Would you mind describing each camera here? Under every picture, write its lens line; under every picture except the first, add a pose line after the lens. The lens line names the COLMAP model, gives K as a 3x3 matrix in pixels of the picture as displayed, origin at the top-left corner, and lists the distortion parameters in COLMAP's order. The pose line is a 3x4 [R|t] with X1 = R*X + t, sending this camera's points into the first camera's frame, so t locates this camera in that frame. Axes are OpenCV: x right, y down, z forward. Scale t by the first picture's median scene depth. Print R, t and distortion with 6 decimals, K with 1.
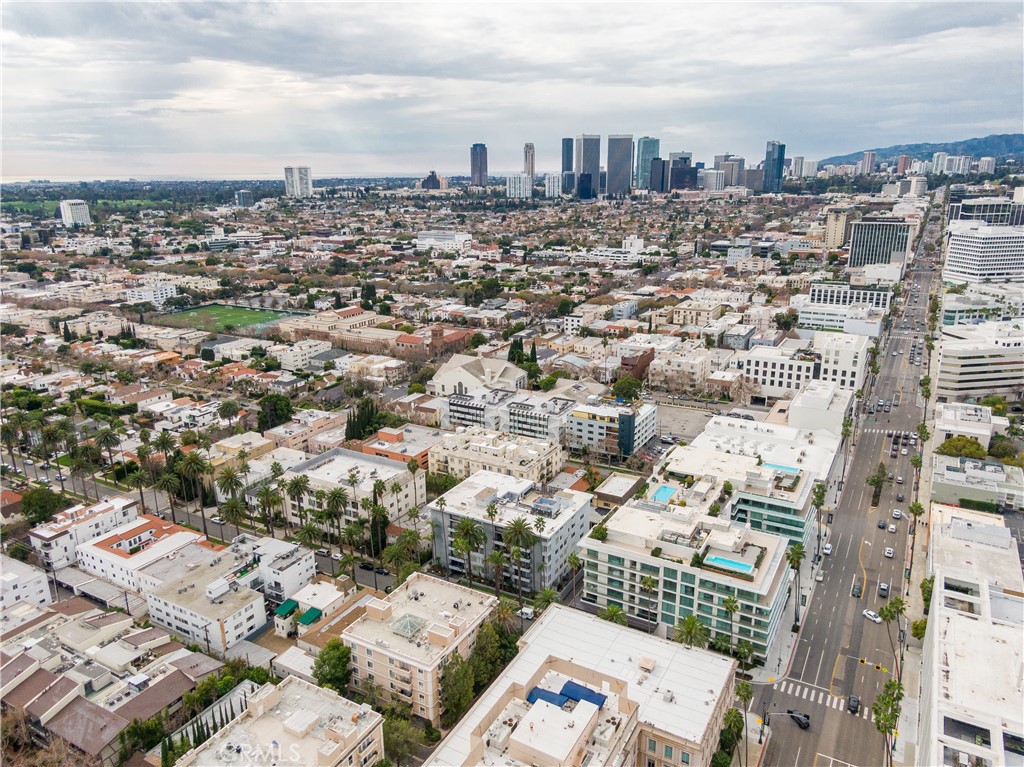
lens RADIAL K [[726.8, 0, 512.0], [0, 726.8, 383.5], [0, 0, 1]] dist [0.048027, -0.049937]
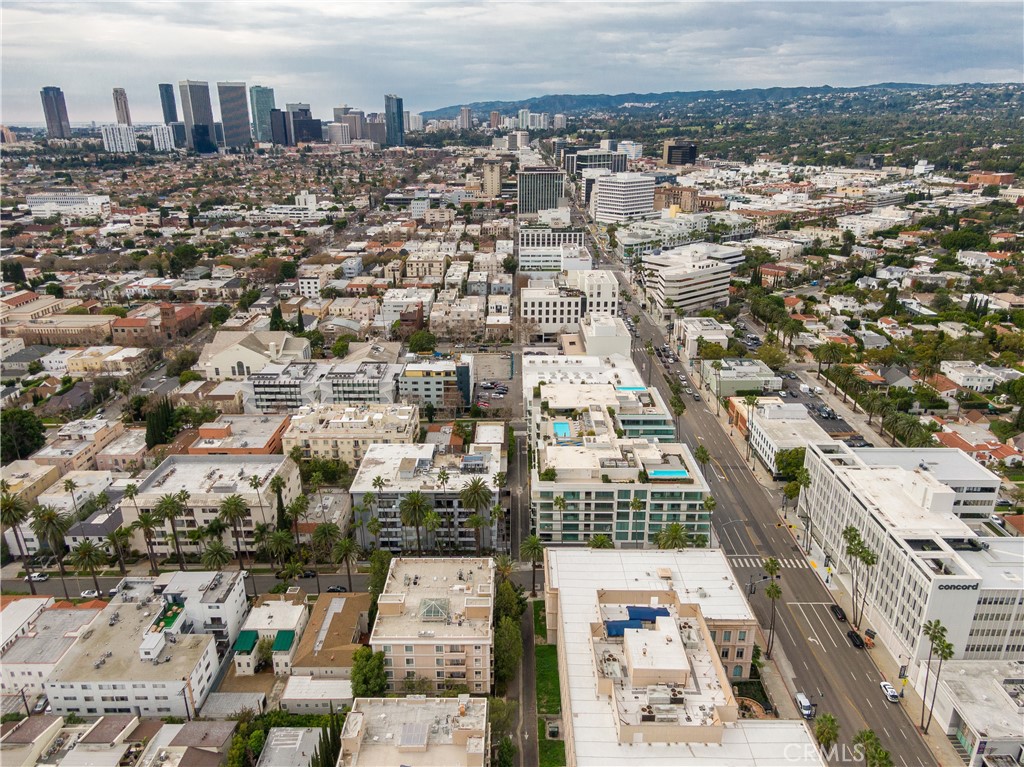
lens RADIAL K [[726.8, 0, 512.0], [0, 726.8, 383.5], [0, 0, 1]] dist [0.048027, -0.049937]
pose [[0.870702, -0.159503, 0.465227, -0.216114], [0.132354, 0.987044, 0.090699, -0.013488], [-0.473666, -0.017397, 0.880533, 0.062889]]
